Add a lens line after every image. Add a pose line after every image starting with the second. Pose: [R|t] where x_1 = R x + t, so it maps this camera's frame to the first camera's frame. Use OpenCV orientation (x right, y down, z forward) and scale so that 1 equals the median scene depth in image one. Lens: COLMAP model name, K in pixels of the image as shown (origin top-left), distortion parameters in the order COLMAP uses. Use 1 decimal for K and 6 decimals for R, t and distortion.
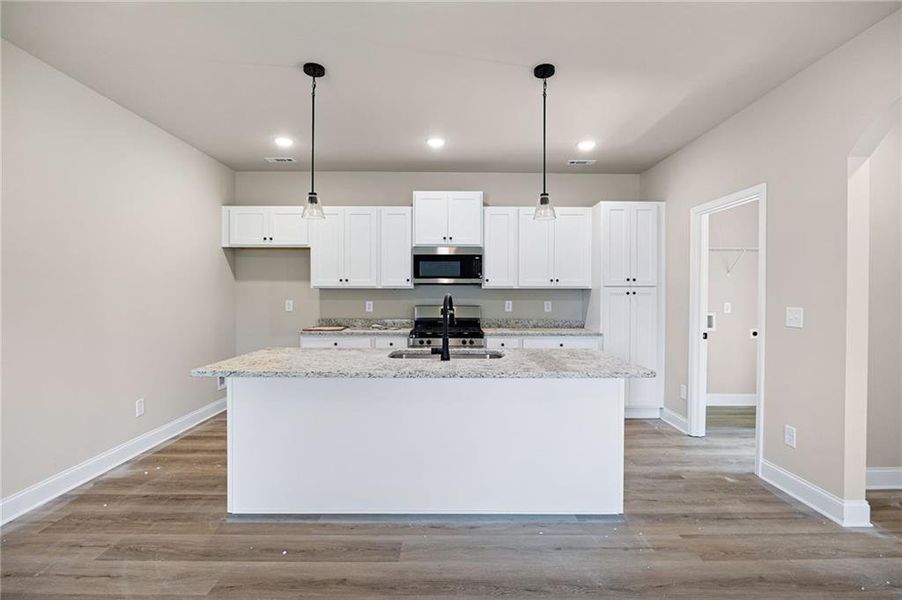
lens RADIAL K [[426.0, 0, 451.0], [0, 426.0, 296.9], [0, 0, 1]] dist [-0.015823, -0.000899]
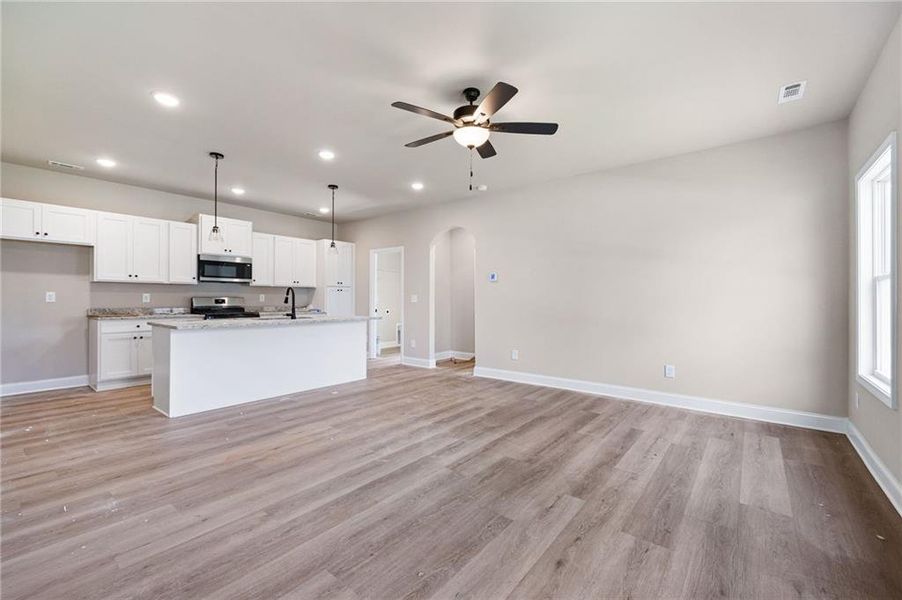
lens RADIAL K [[368.3, 0, 455.9], [0, 368.3, 298.3], [0, 0, 1]] dist [0.001169, 0.000420]
pose [[0.623084, 0.001104, 0.782154, -0.507372], [0.002280, 0.999992, -0.003227, 0.031444], [-0.782151, 0.003794, 0.623077, -0.397373]]
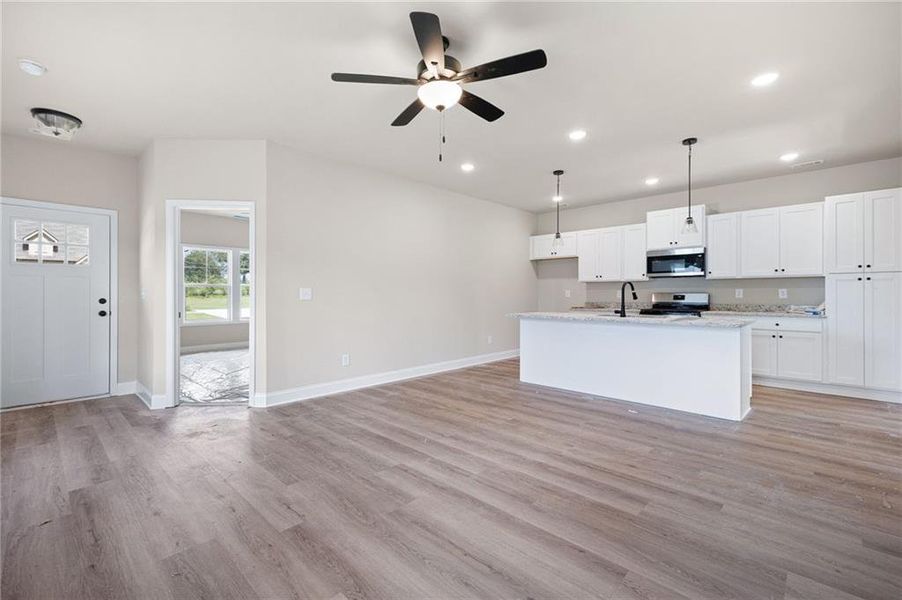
lens RADIAL K [[396.1, 0, 448.9], [0, 396.1, 295.7], [0, 0, 1]] dist [0.009898, -0.000046]
pose [[0.724453, -0.001607, -0.689322, 0.346218], [-0.000161, 0.999997, -0.002500, 0.034245], [0.689324, 0.001922, 0.724451, -0.418338]]
